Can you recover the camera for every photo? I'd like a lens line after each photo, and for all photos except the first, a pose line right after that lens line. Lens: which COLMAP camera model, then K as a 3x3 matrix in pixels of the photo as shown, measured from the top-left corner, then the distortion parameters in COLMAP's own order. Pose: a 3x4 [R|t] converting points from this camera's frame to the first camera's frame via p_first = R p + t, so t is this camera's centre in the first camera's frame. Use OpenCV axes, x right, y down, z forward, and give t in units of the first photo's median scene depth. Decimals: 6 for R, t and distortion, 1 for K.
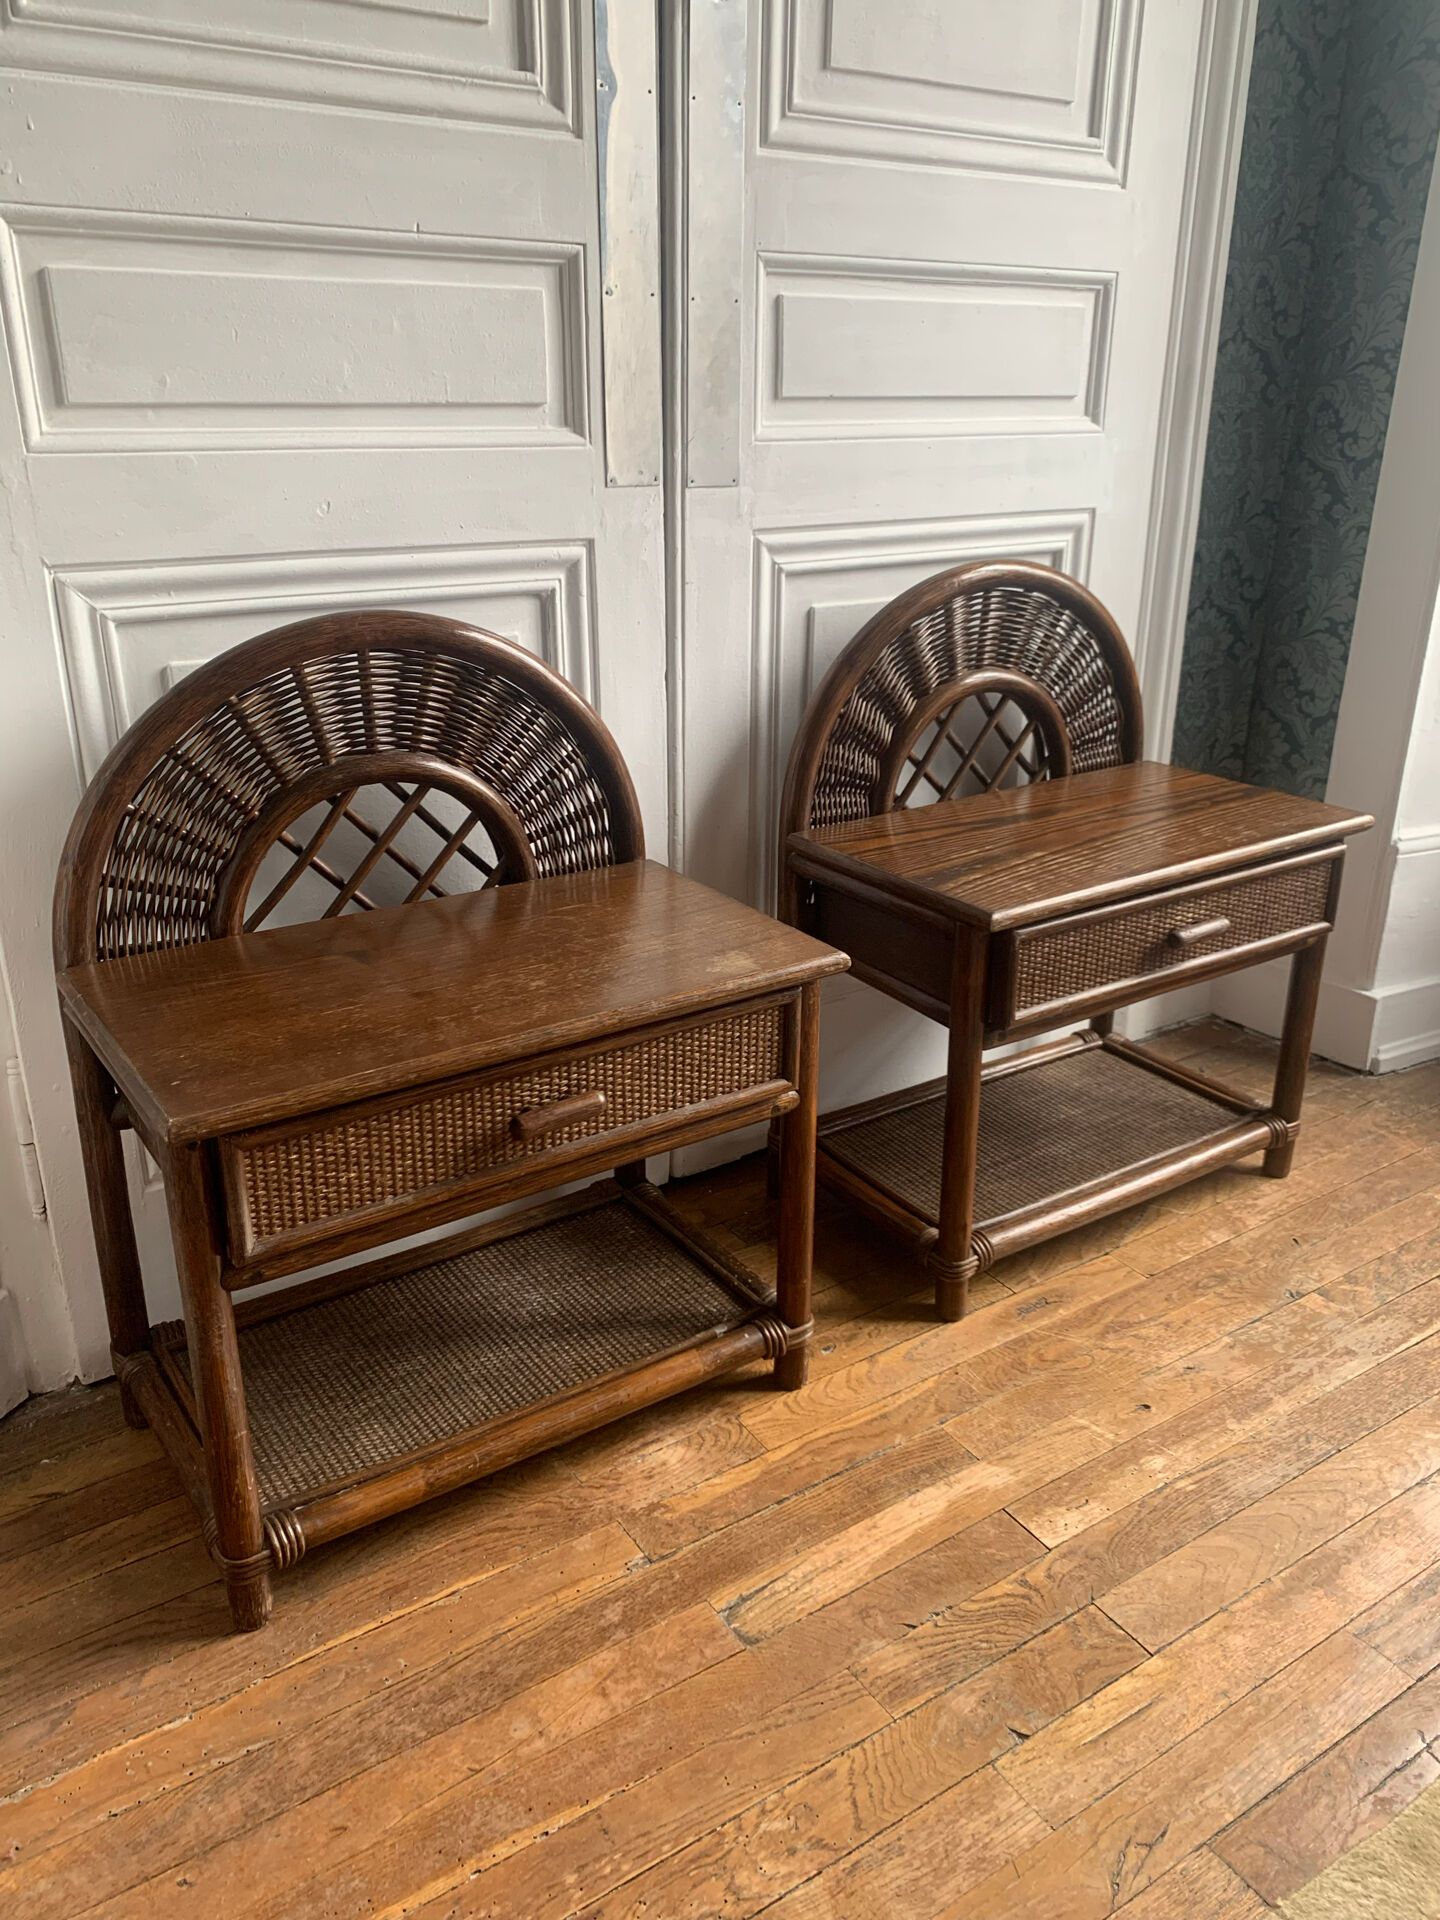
lens RADIAL K [[1477.1, 0, 723.5], [0, 1477.1, 956.6], [0, 0, 1]] dist [0.013921, -0.006185]
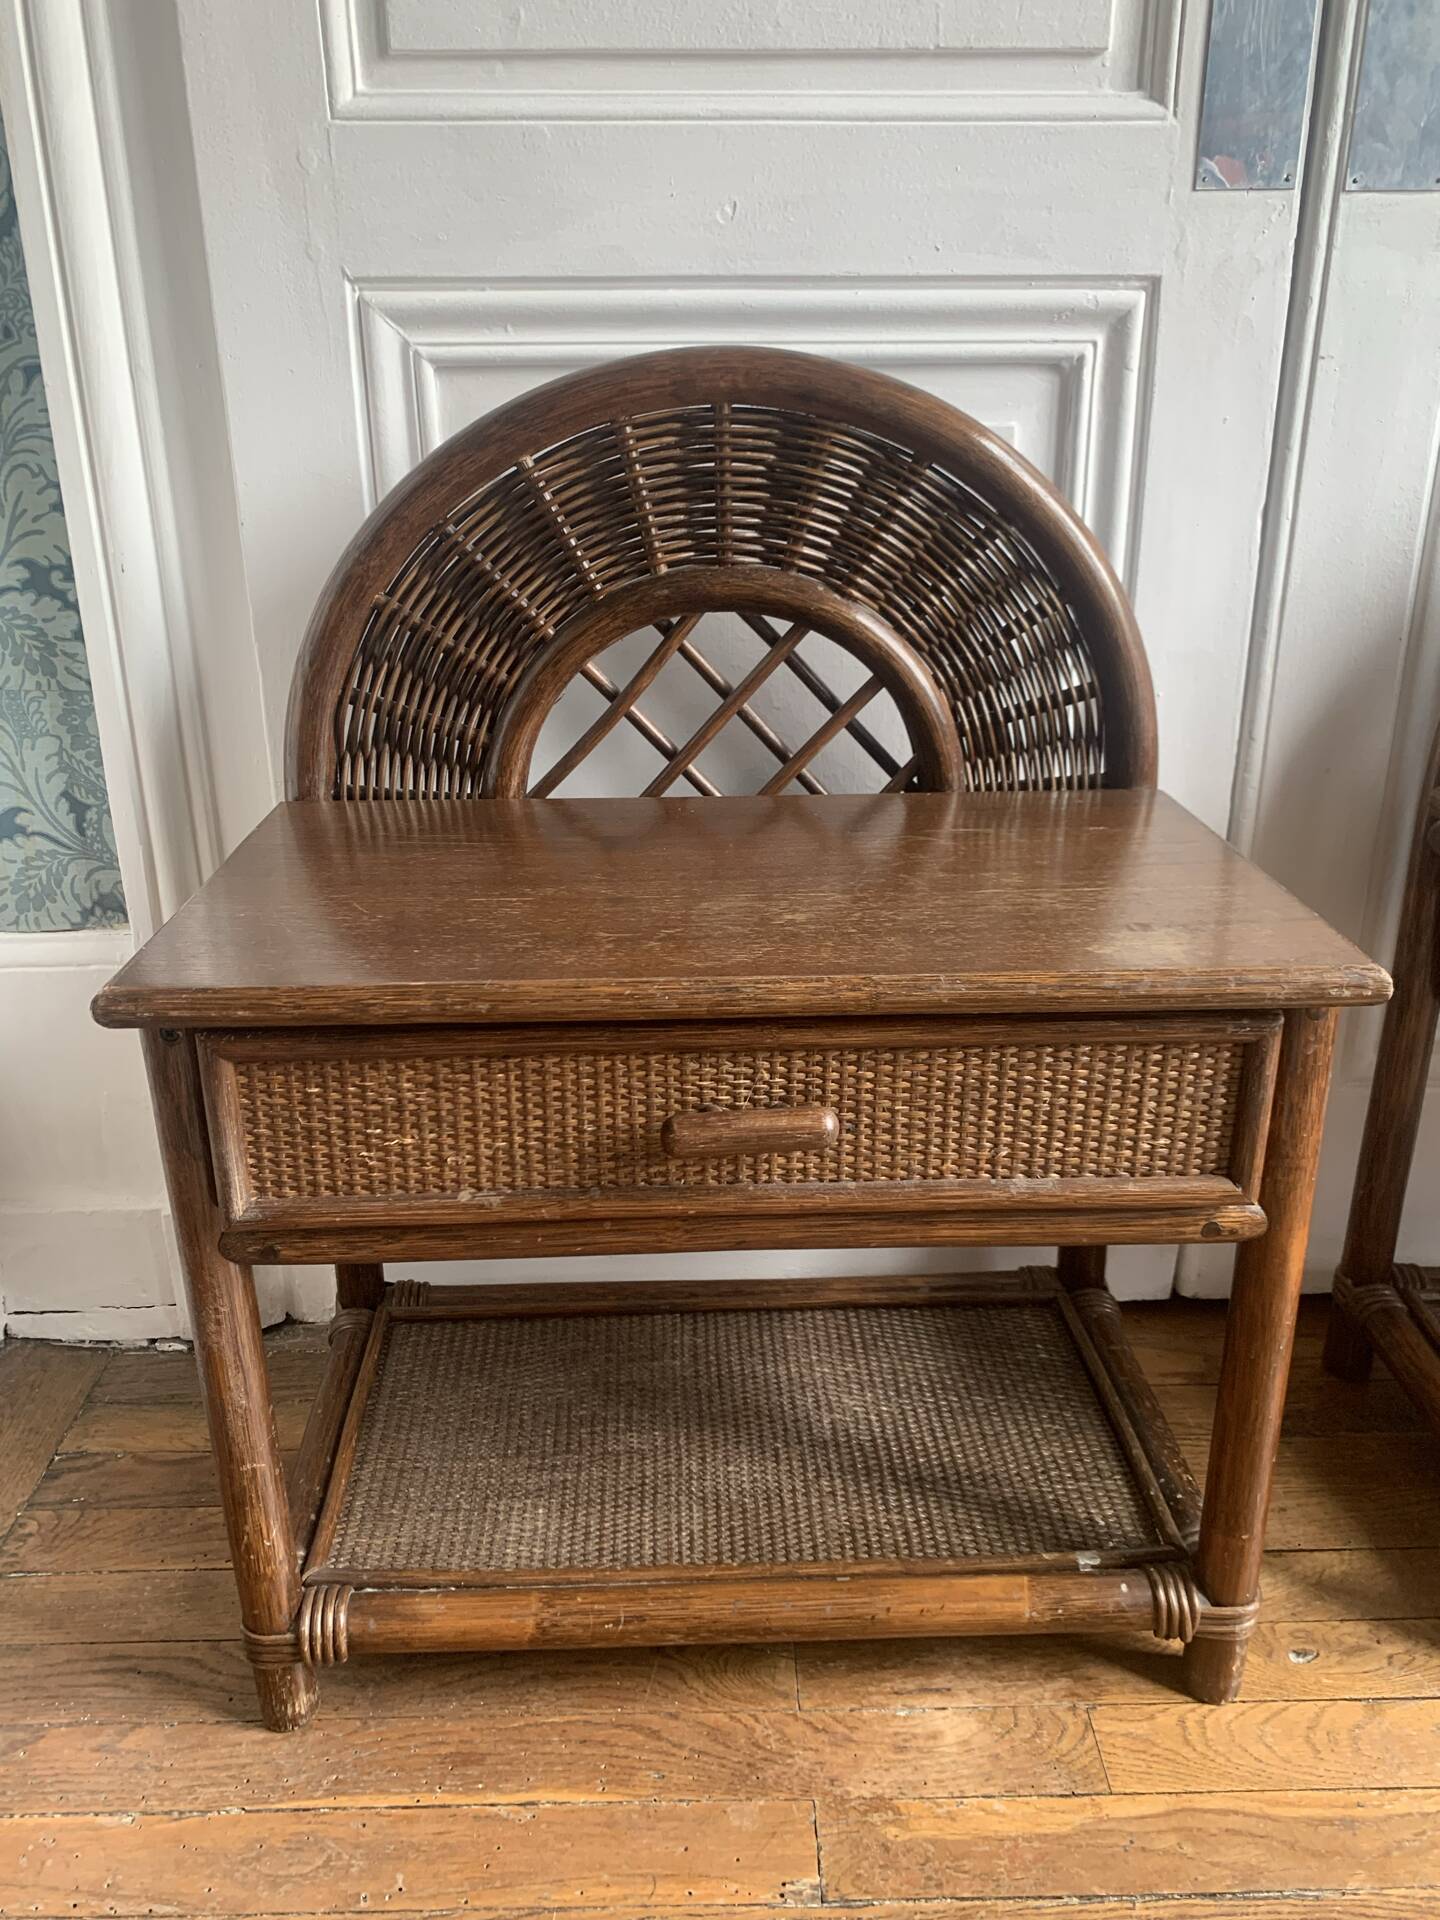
lens RADIAL K [[1477.1, 0, 715.5], [0, 1477.1, 969.1], [0, 0, 1]] dist [0.013921, -0.006185]
pose [[0.839951, 0.179908, -0.511972, 0.144997], [-0.181116, 0.982288, 0.048035, 0.014834], [0.511546, 0.052380, 0.857658, 0.412122]]
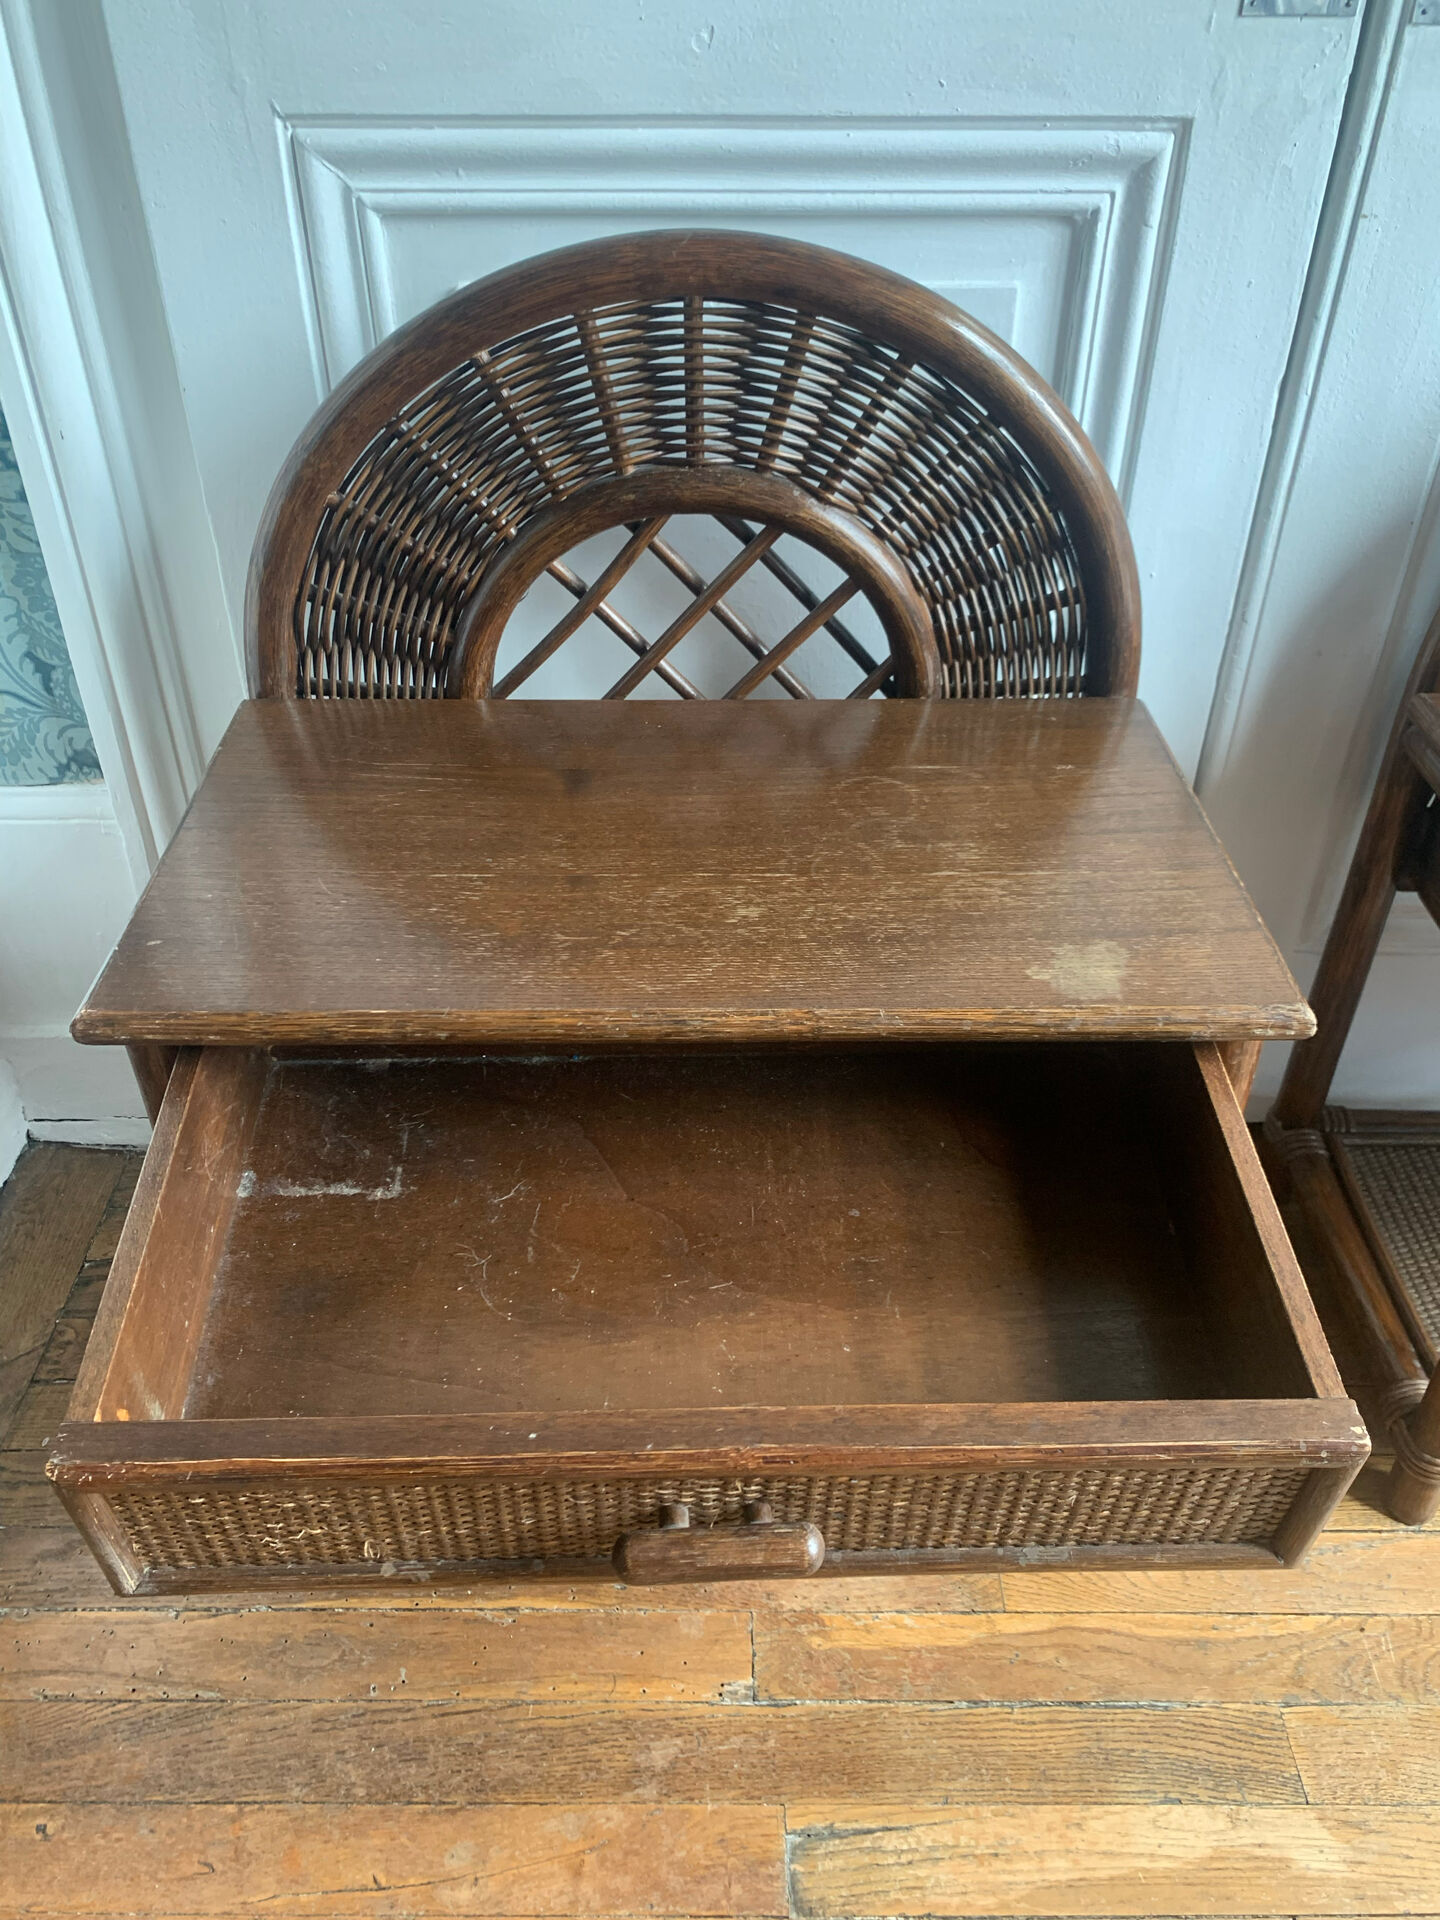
lens RADIAL K [[1477.1, 0, 706.5], [0, 1477.1, 972.1], [0, 0, 1]] dist [0.013921, -0.006185]
pose [[0.829703, 0.327459, -0.452067, 0.133361], [-0.195435, 0.929008, 0.314243, -0.135135], [0.522876, -0.172378, 0.834798, 0.416051]]
